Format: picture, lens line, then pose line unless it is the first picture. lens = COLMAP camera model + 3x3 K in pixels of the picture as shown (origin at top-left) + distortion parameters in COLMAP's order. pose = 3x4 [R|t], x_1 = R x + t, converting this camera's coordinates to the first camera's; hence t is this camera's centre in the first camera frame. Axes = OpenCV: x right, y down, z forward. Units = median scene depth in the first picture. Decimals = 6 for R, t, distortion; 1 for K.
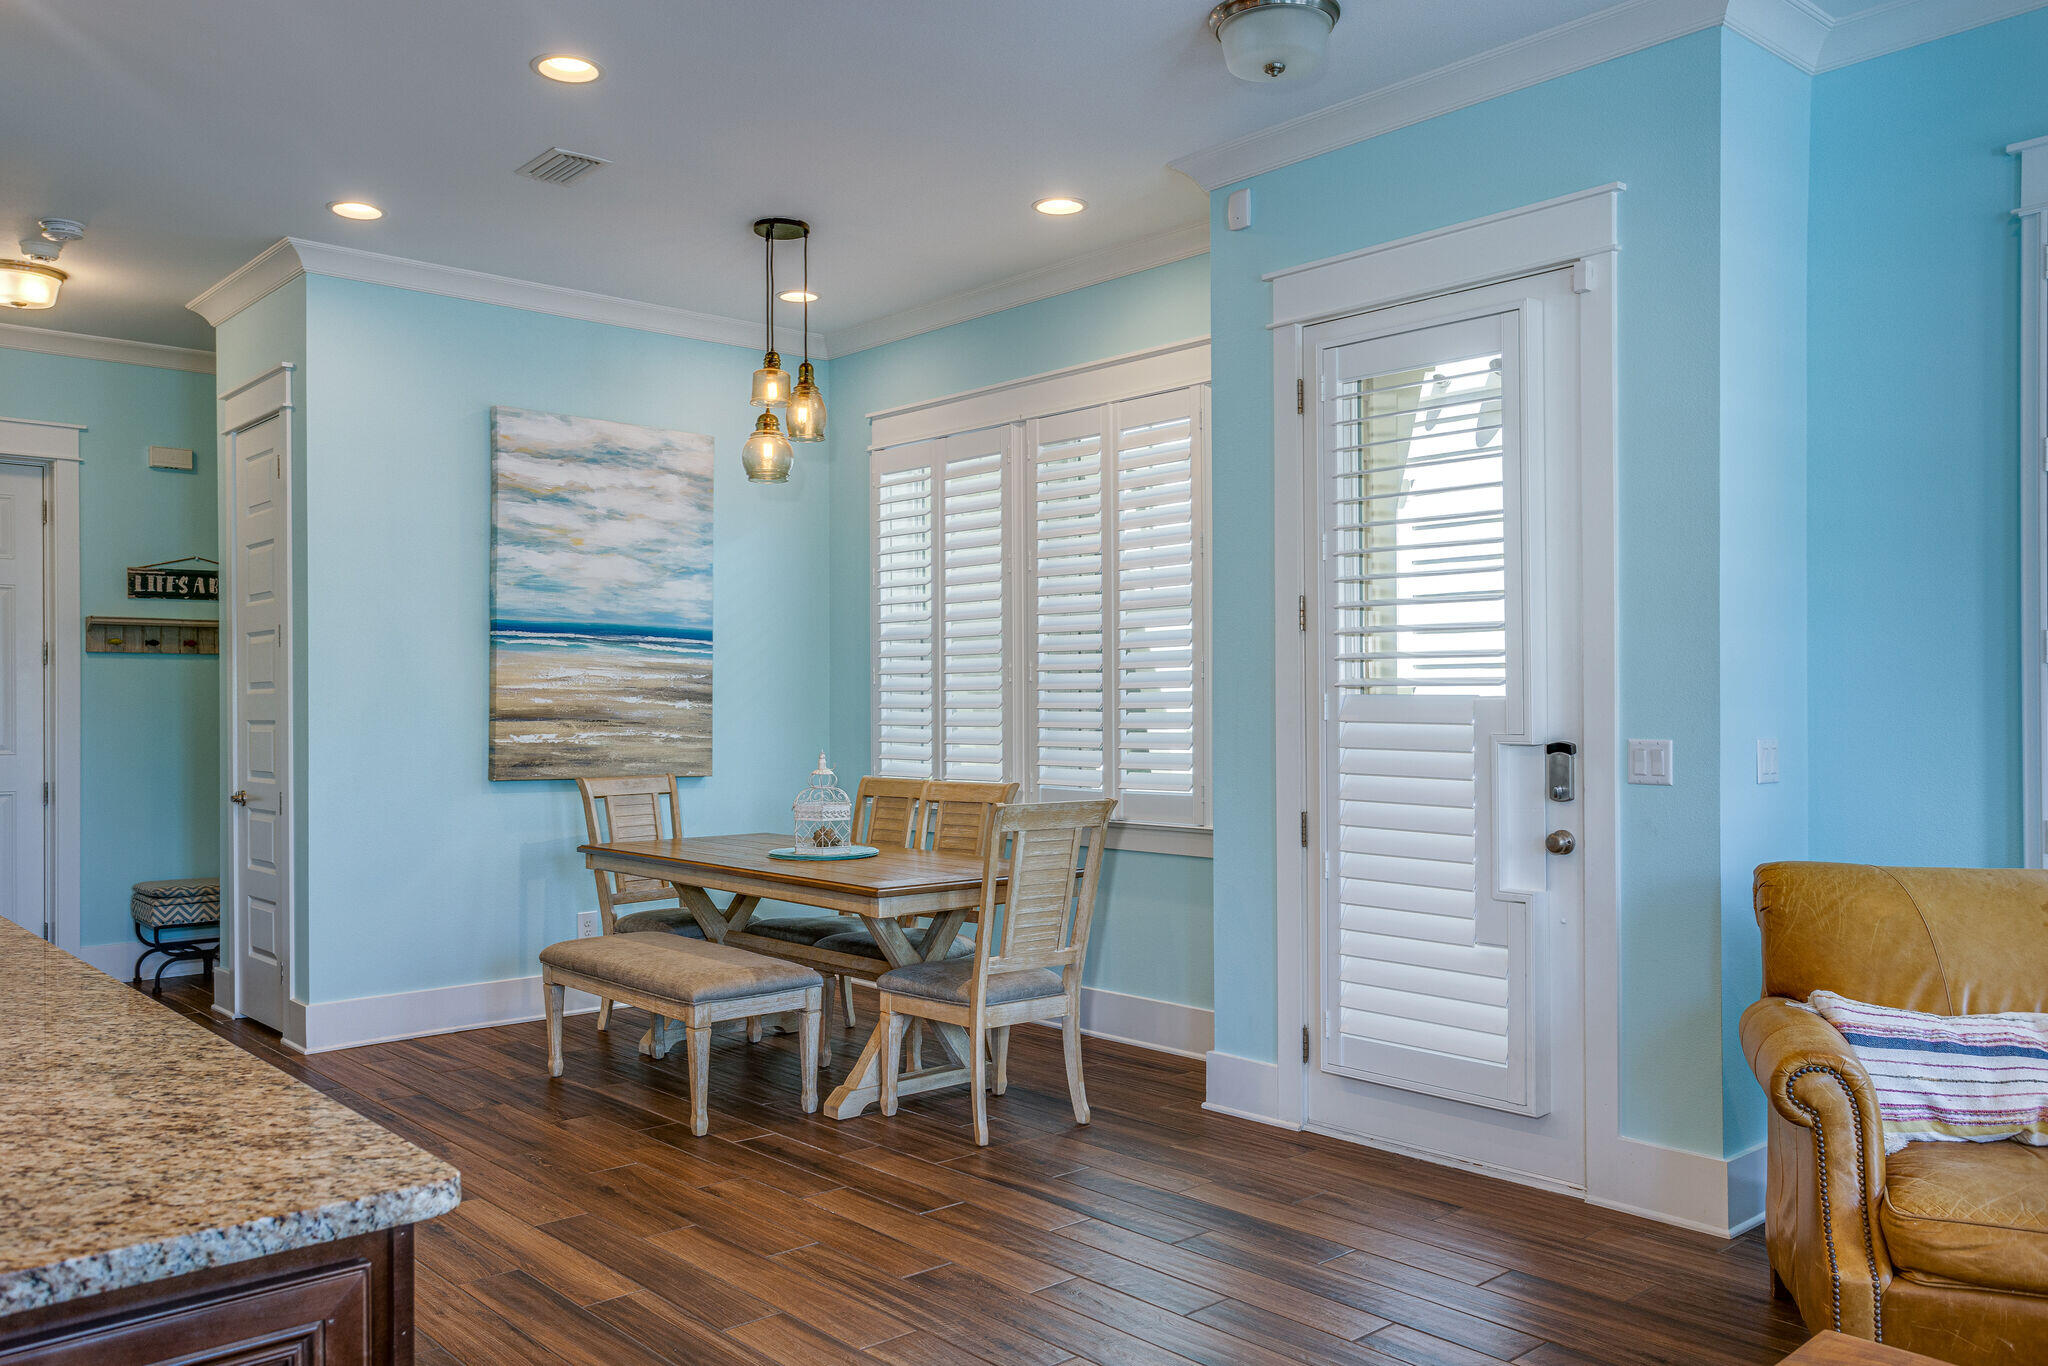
lens RADIAL K [[1590.0, 0, 1033.1], [0, 1590.0, 688.0], [0, 0, 1]] dist [0.016426, 0.005327]
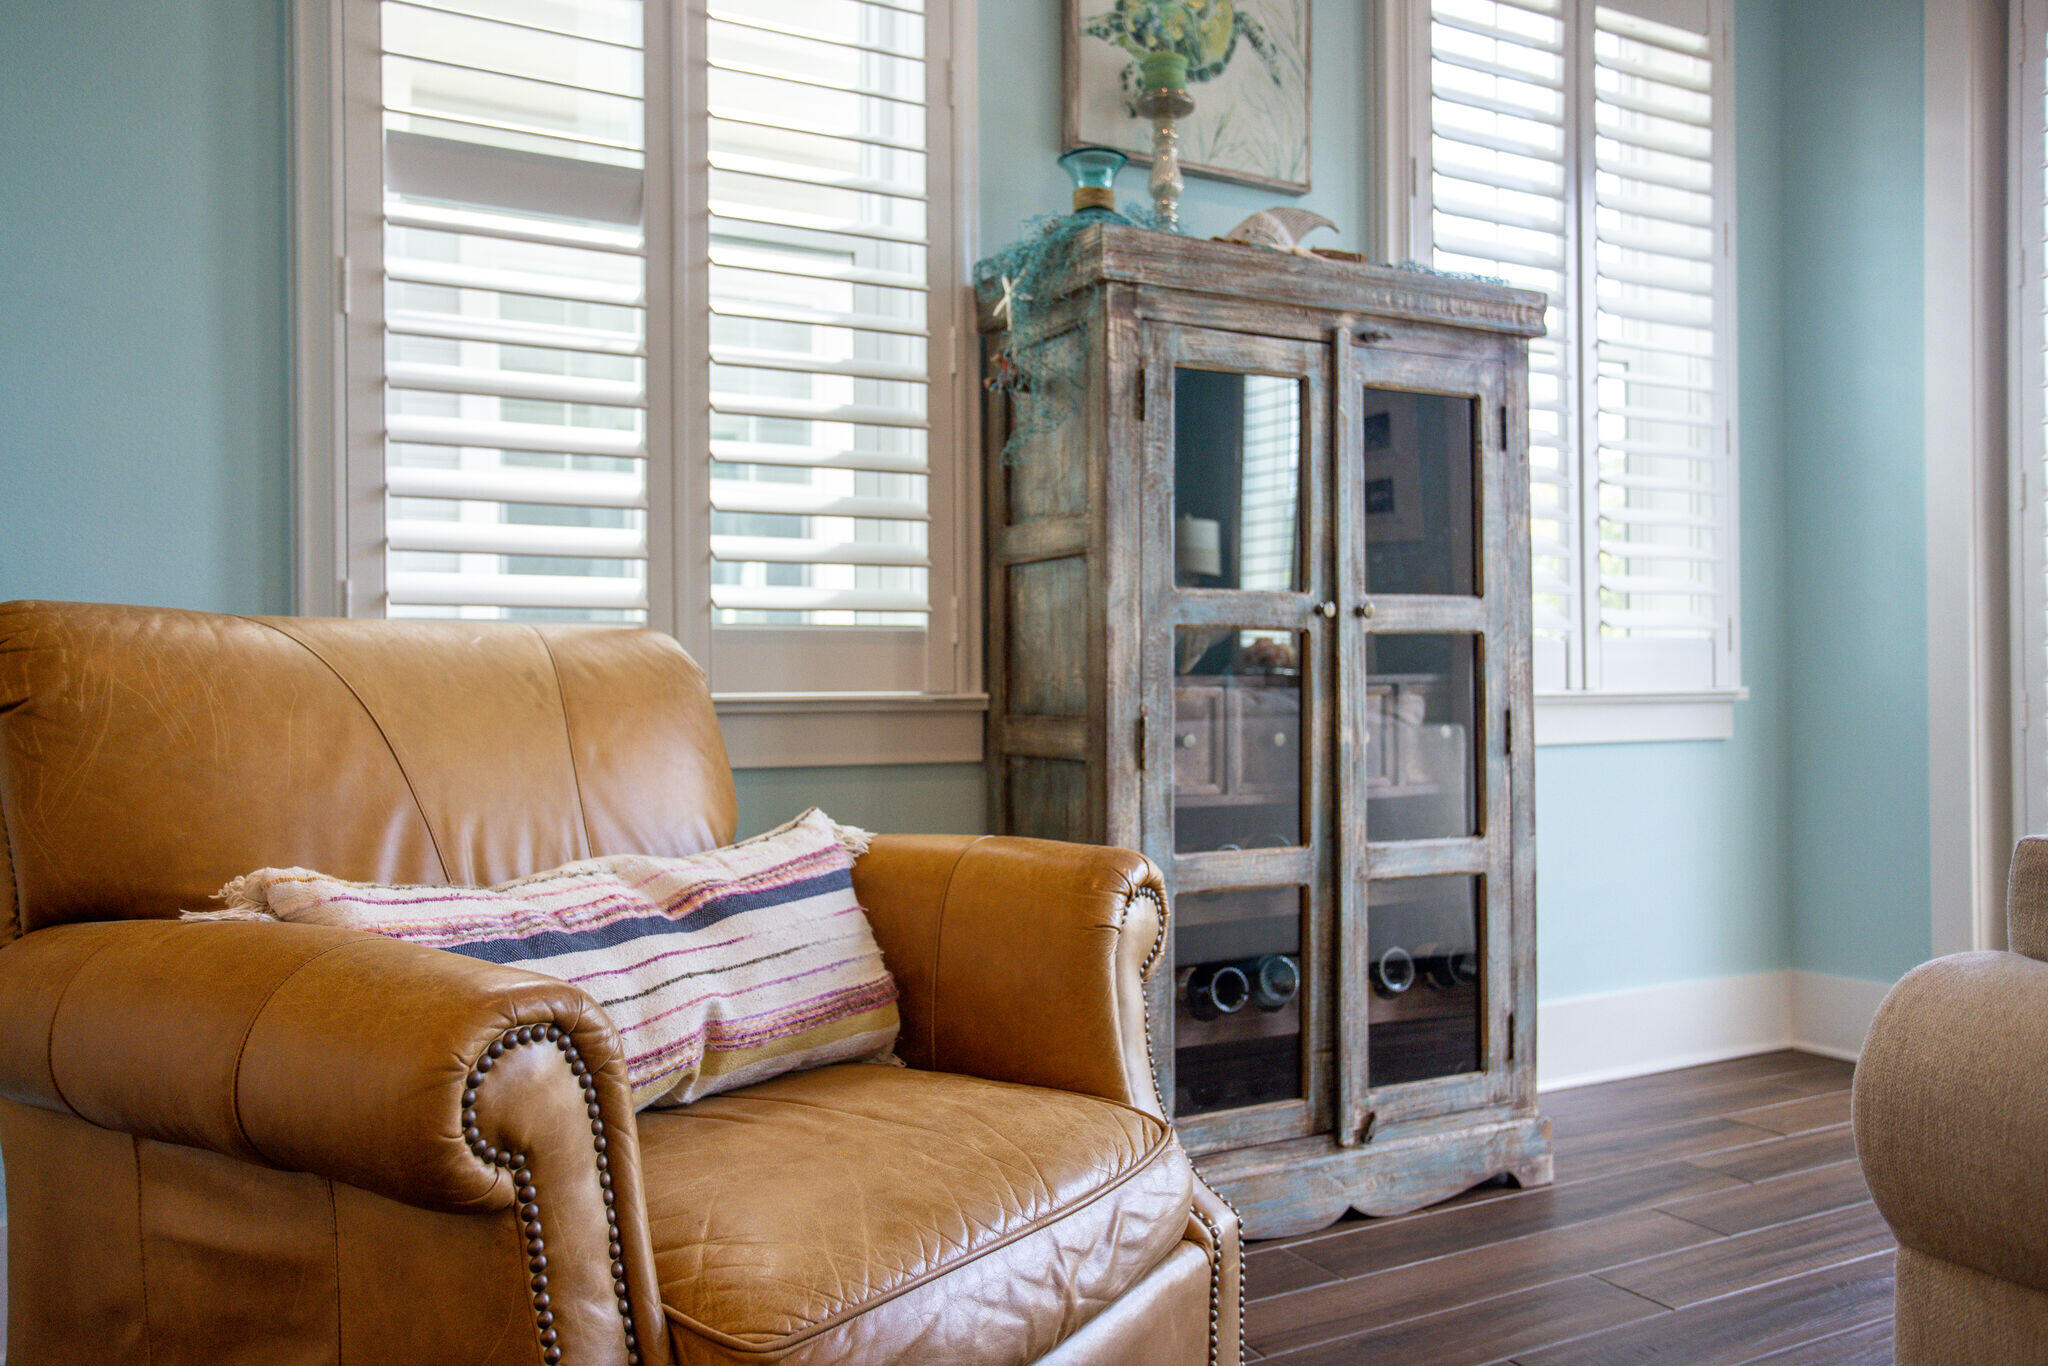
lens RADIAL K [[1590.0, 0, 1024.0], [0, 1590.0, 678.5], [0, 0, 1]] dist [0.016426, 0.005327]
pose [[0.246320, 0.005553, 0.969173, 0.170034], [0.000833, 0.999982, -0.005941, 0.157878], [-0.969188, 0.002271, 0.246311, 0.788640]]
